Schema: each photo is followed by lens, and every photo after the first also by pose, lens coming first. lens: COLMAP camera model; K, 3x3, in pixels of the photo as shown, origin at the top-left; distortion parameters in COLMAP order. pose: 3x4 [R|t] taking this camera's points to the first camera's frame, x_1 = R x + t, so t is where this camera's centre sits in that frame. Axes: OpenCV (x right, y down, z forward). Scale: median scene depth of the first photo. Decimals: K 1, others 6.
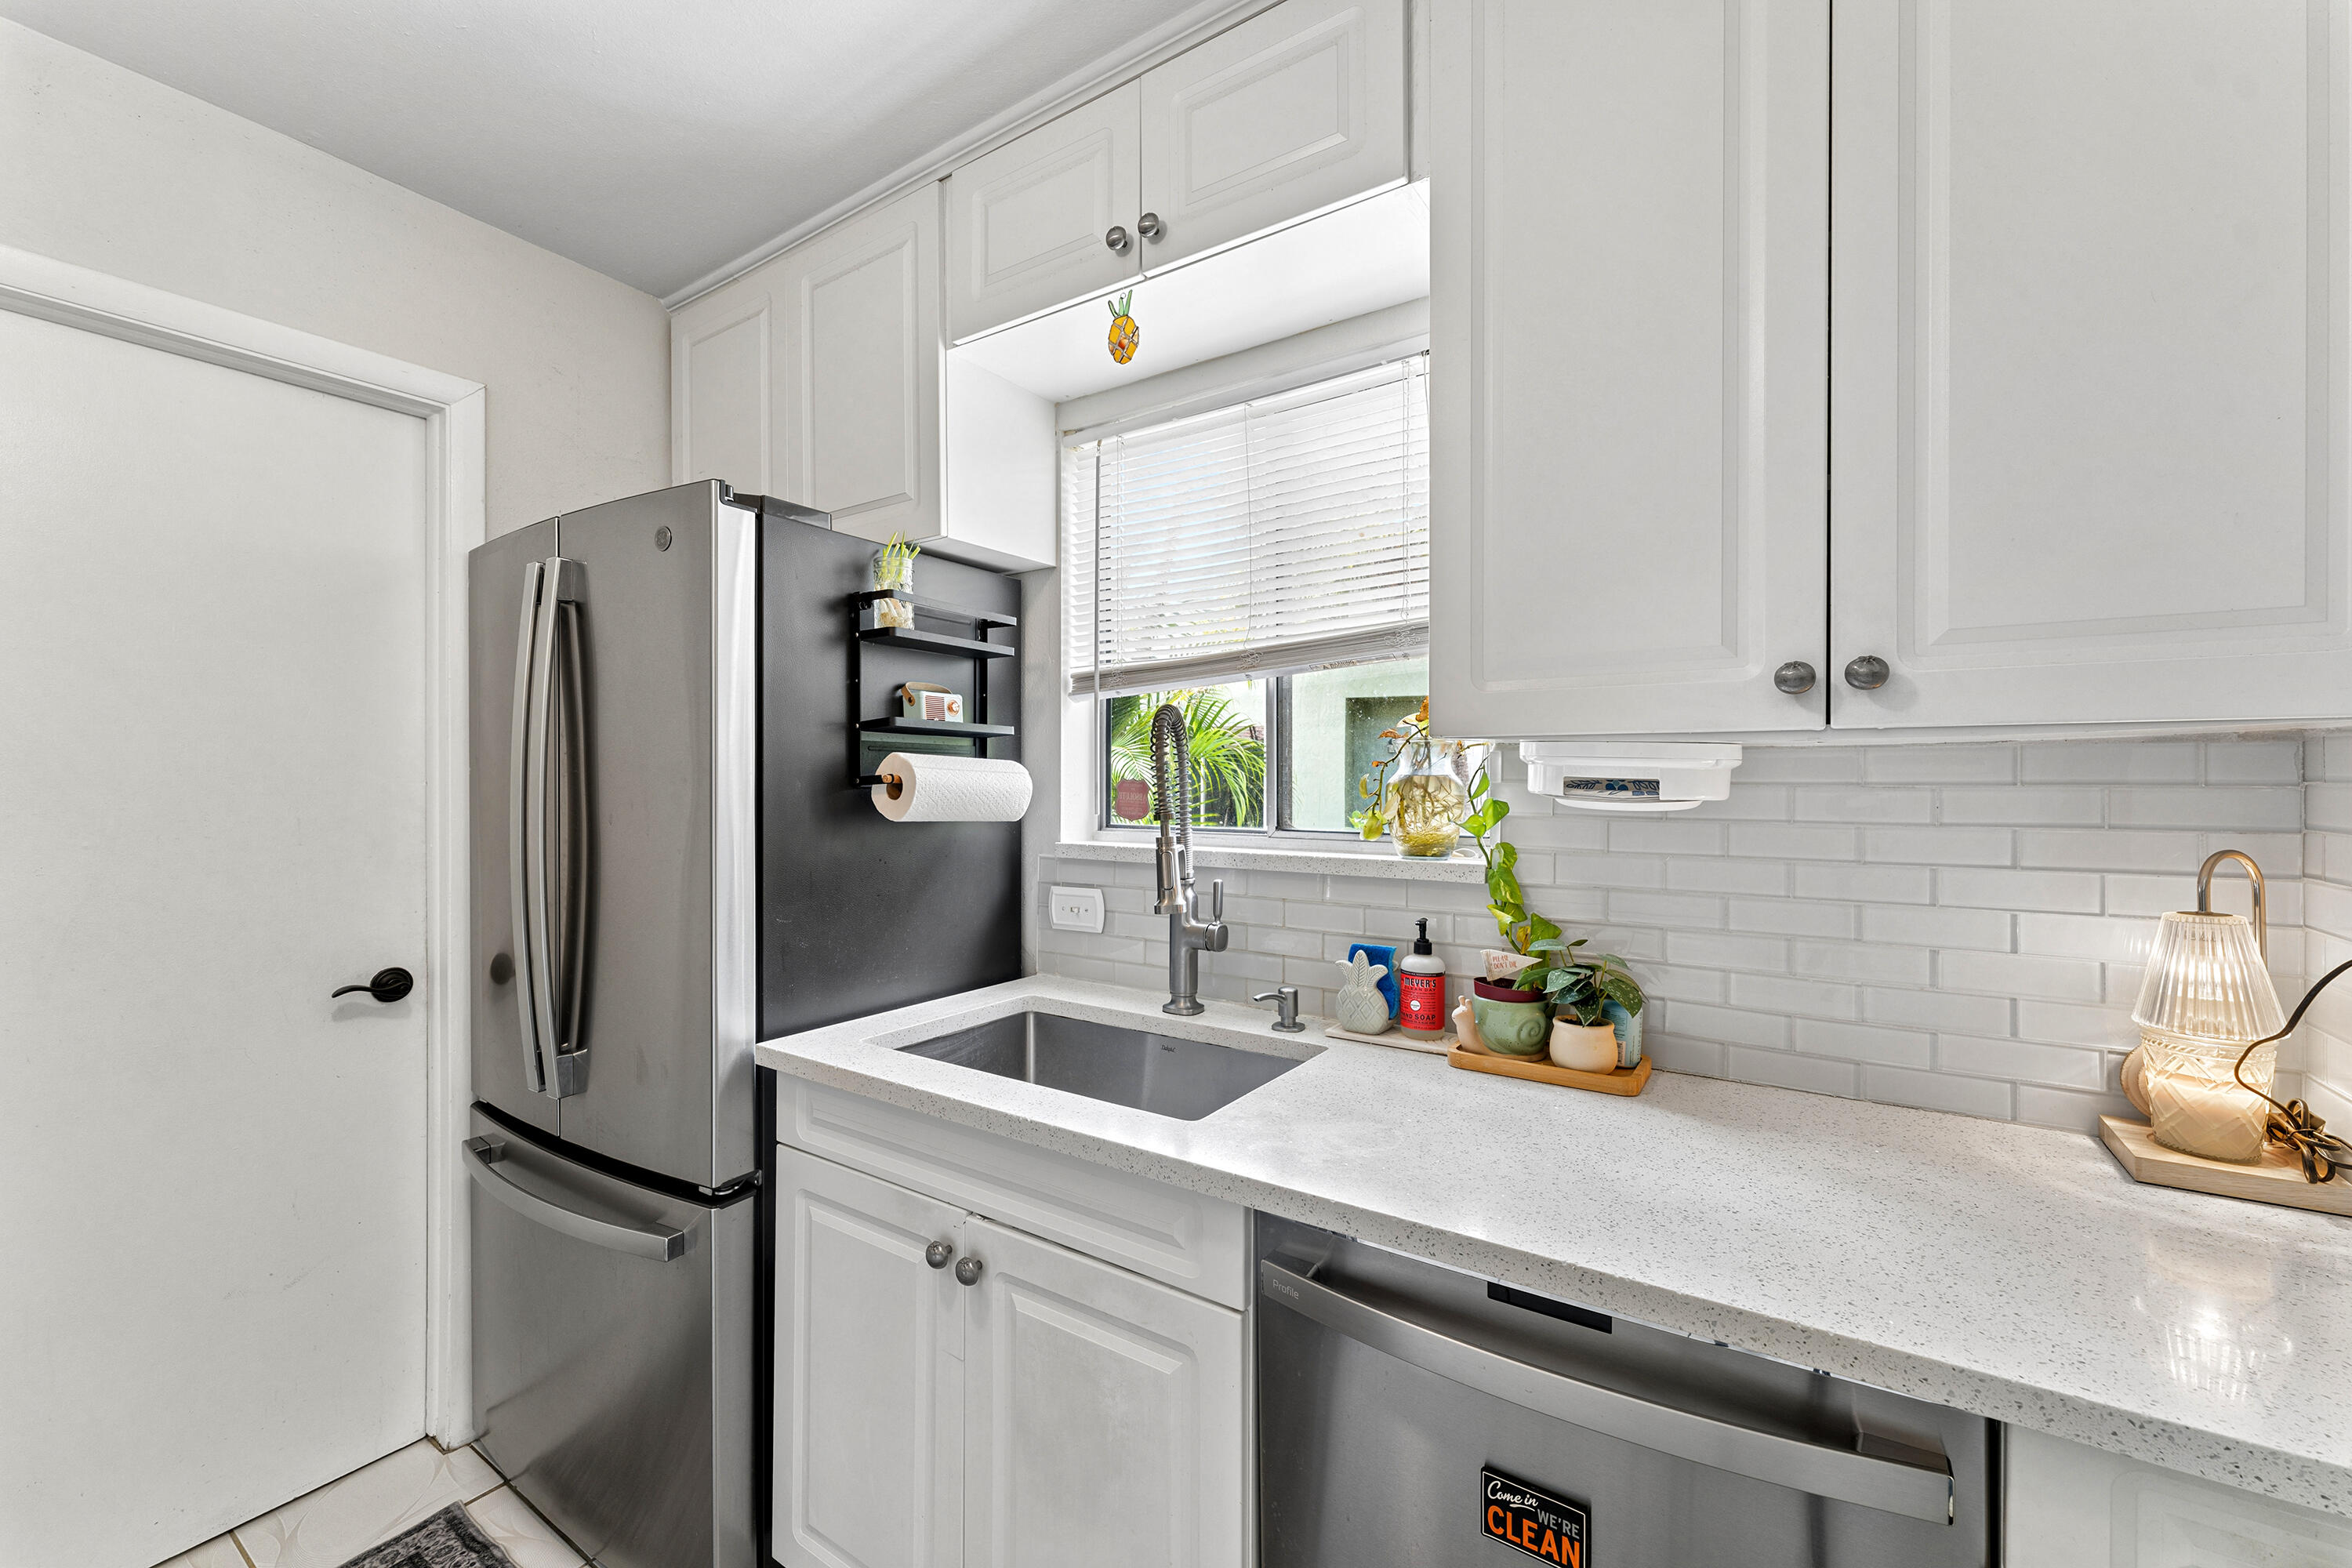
lens RADIAL K [[950.6, 0, 1163.6], [0, 950.6, 776.4], [0, 0, 1]] dist [0.003001, -0.001878]
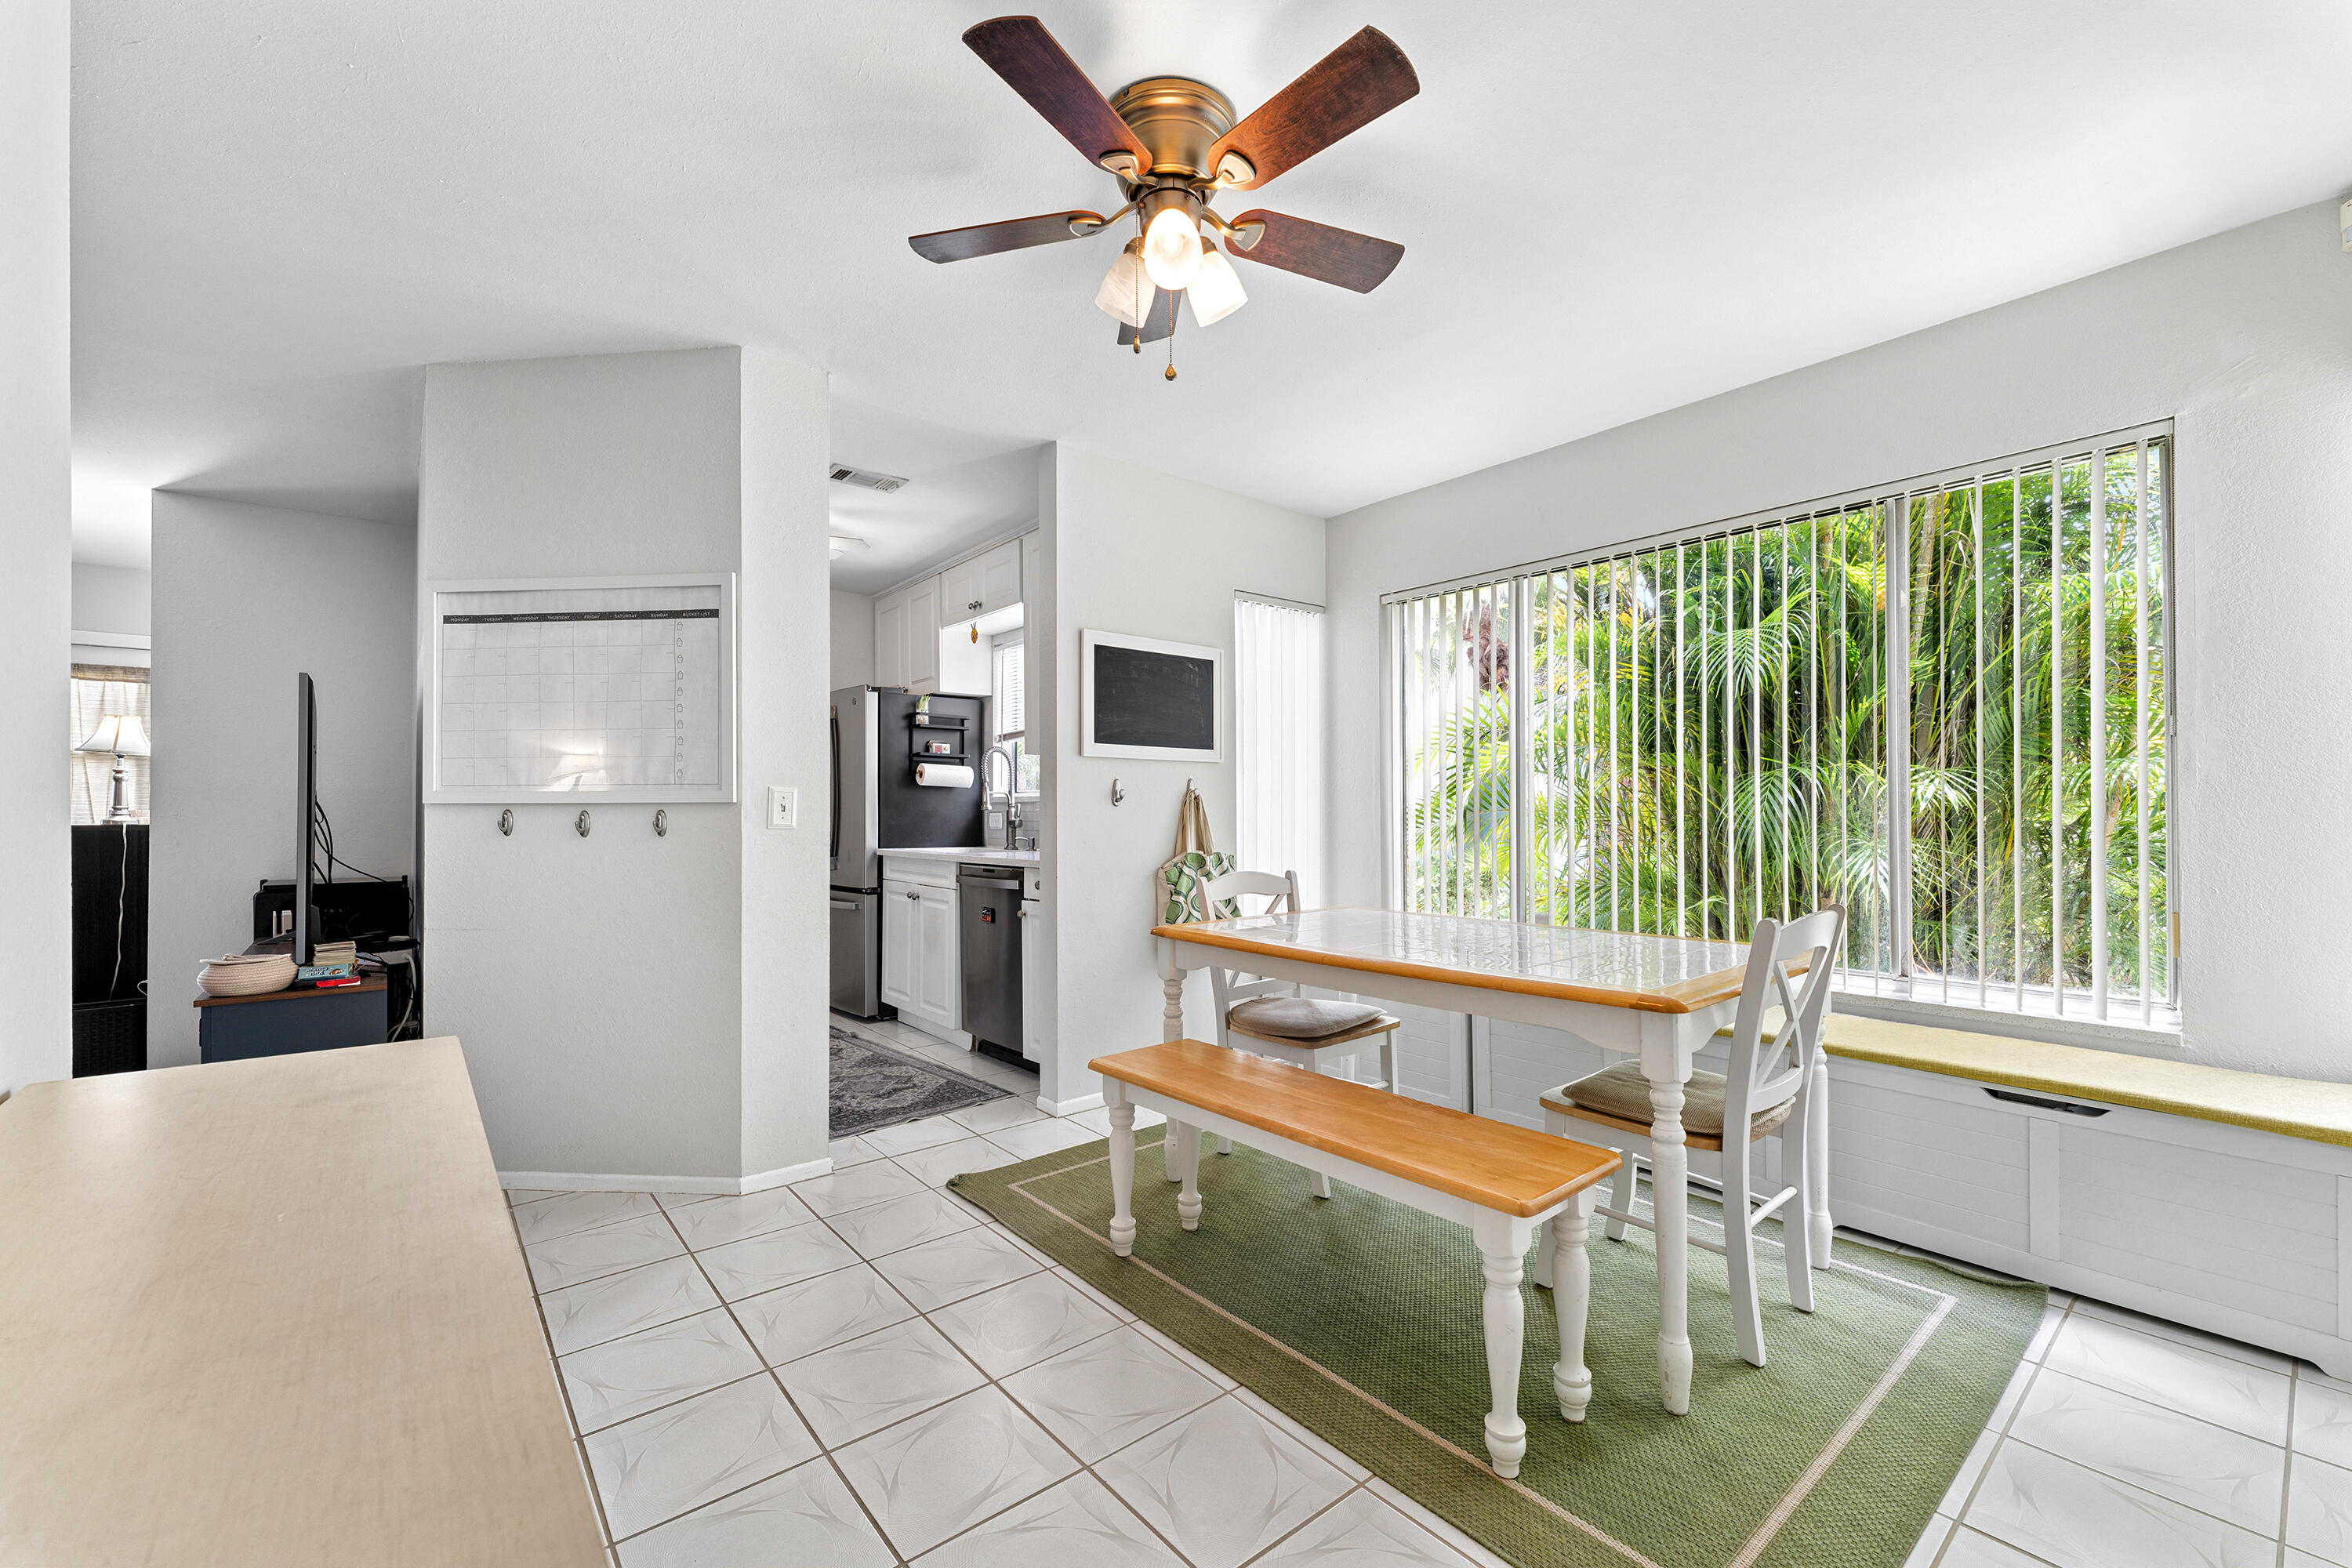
lens RADIAL K [[950.6, 0, 1177.9], [0, 950.6, 819.1], [0, 0, 1]] dist [0.003001, -0.001878]
pose [[0.956715, 0.002438, -0.291016, 1.429329], [-0.000178, 0.999970, 0.007790, 0.133054], [0.291027, -0.007401, 0.956686, -1.746093]]
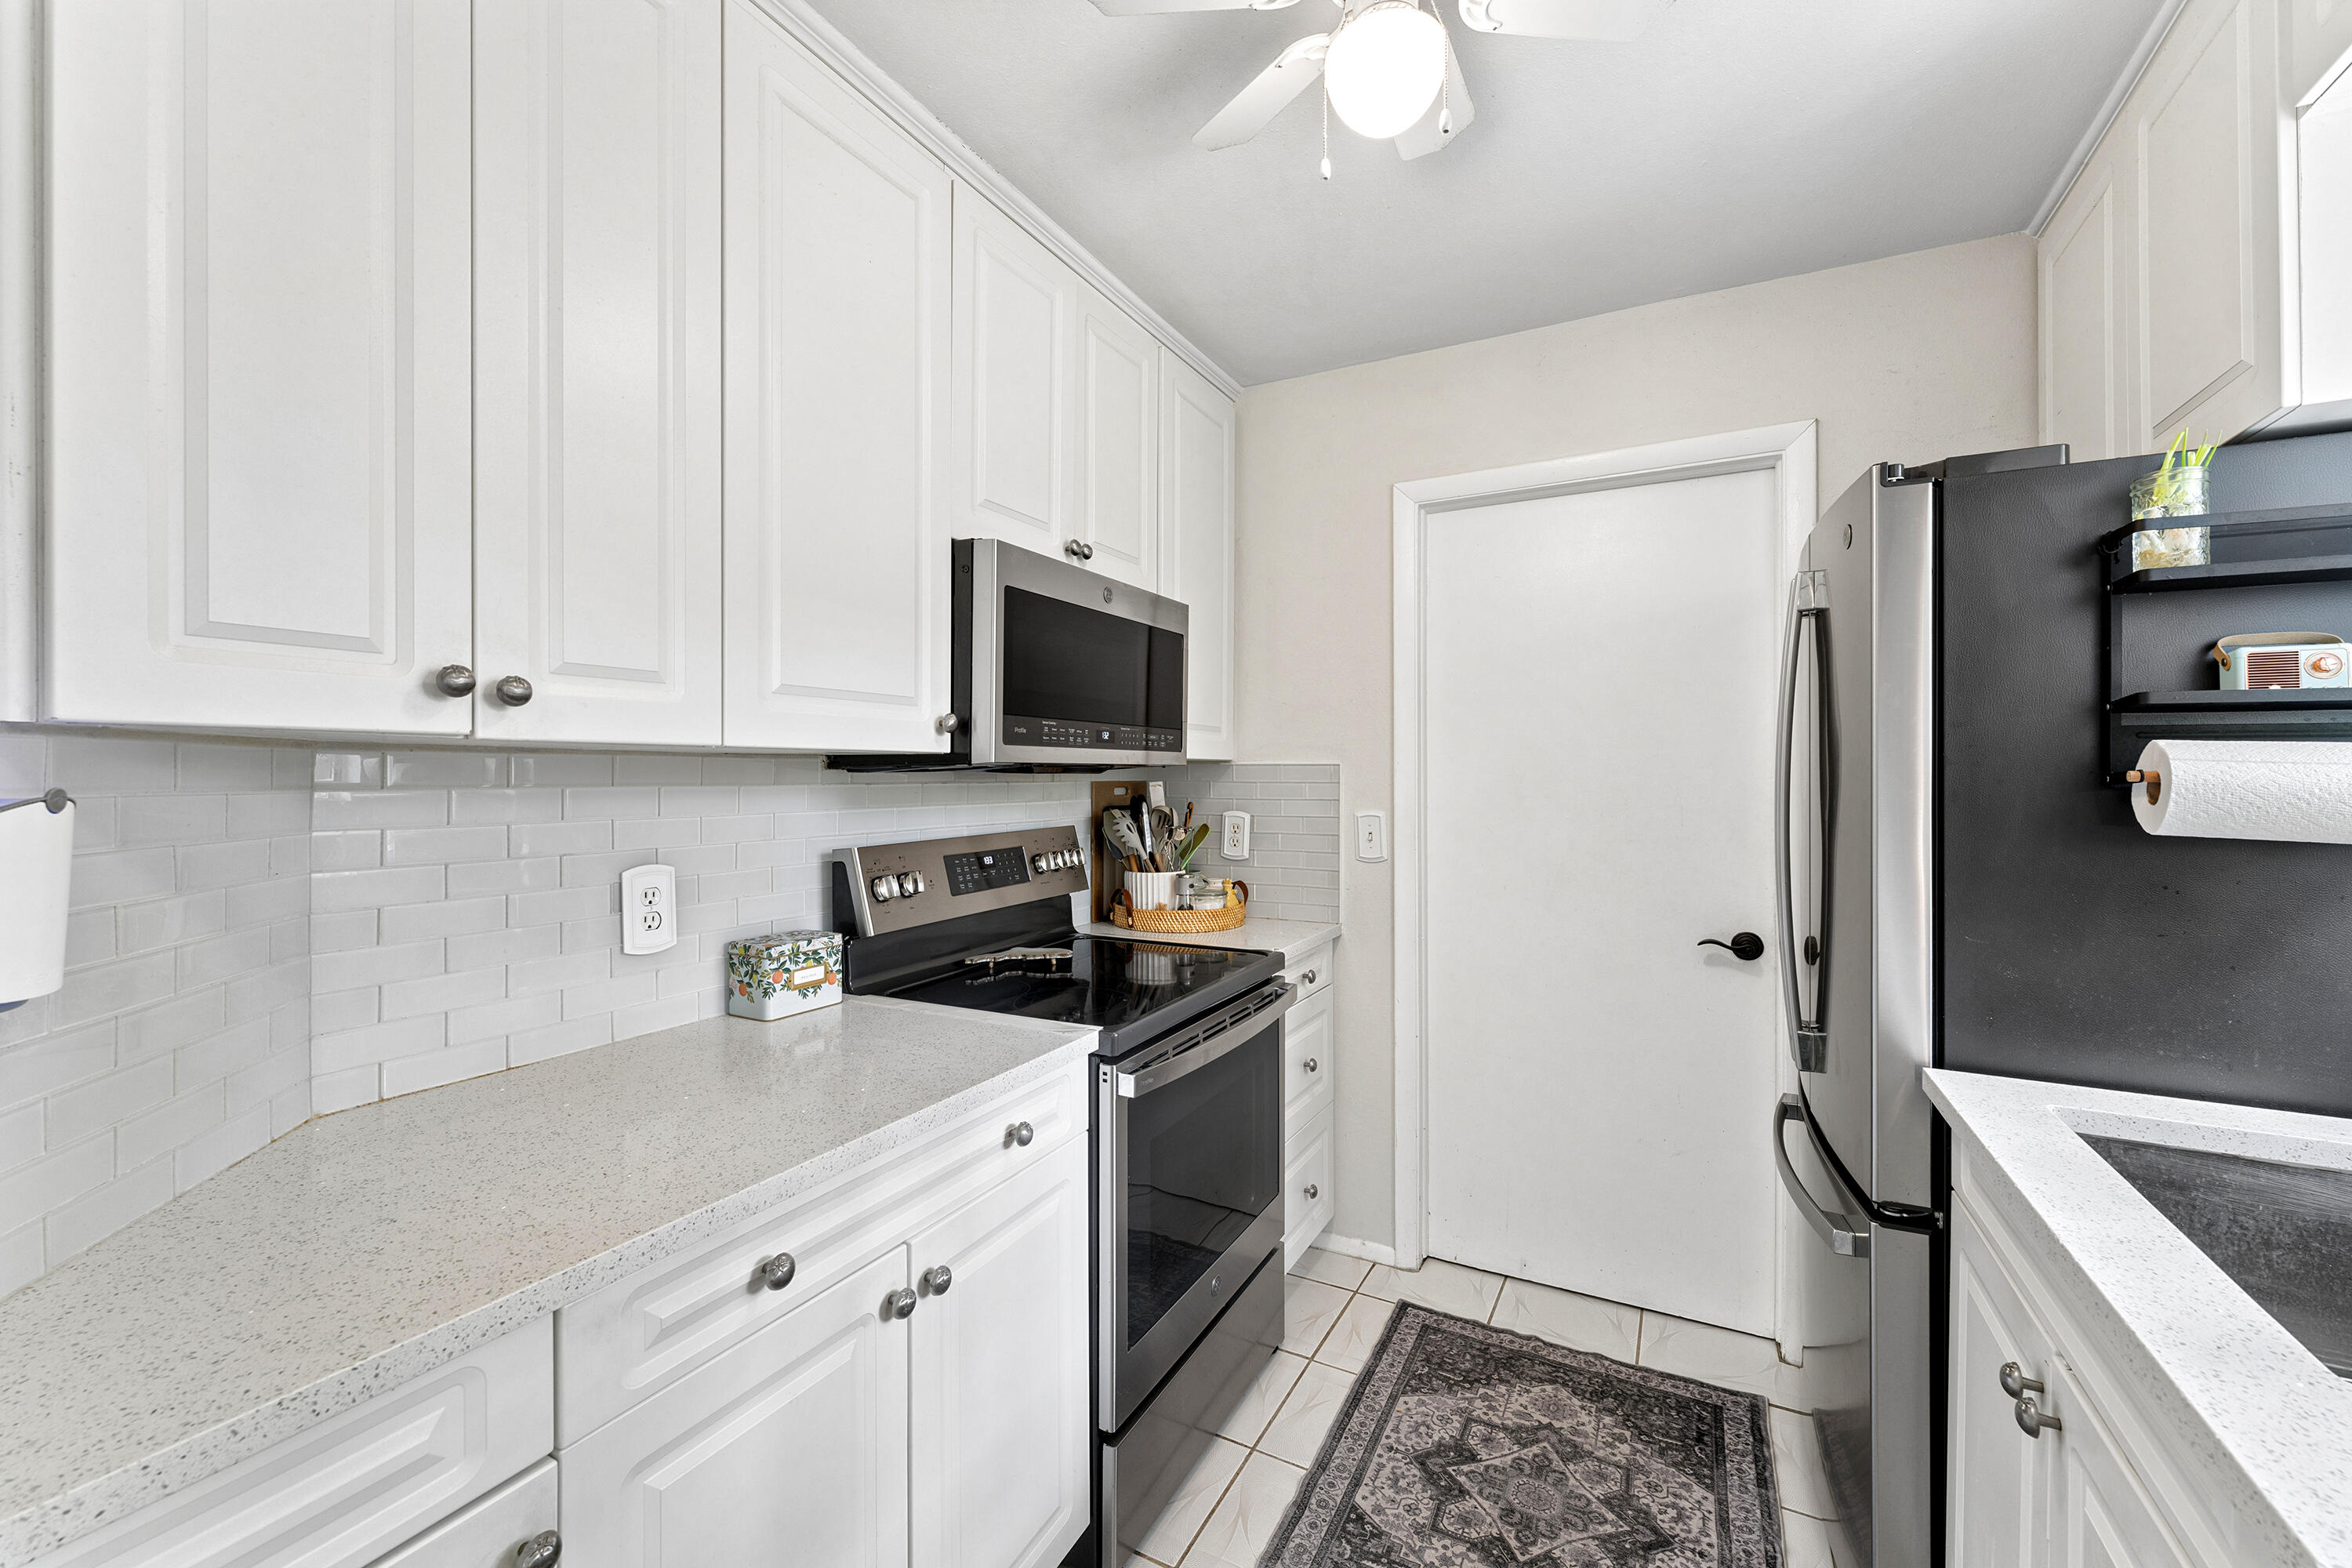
lens RADIAL K [[950.6, 0, 1165.0], [0, 950.6, 774.5], [0, 0, 1]] dist [0.003001, -0.001878]
pose [[0.090016, -0.000366, -0.995940, 0.369435], [0.000680, 1.000000, -0.000306, 0.001089], [0.995940, -0.000650, 0.090016, 0.174138]]
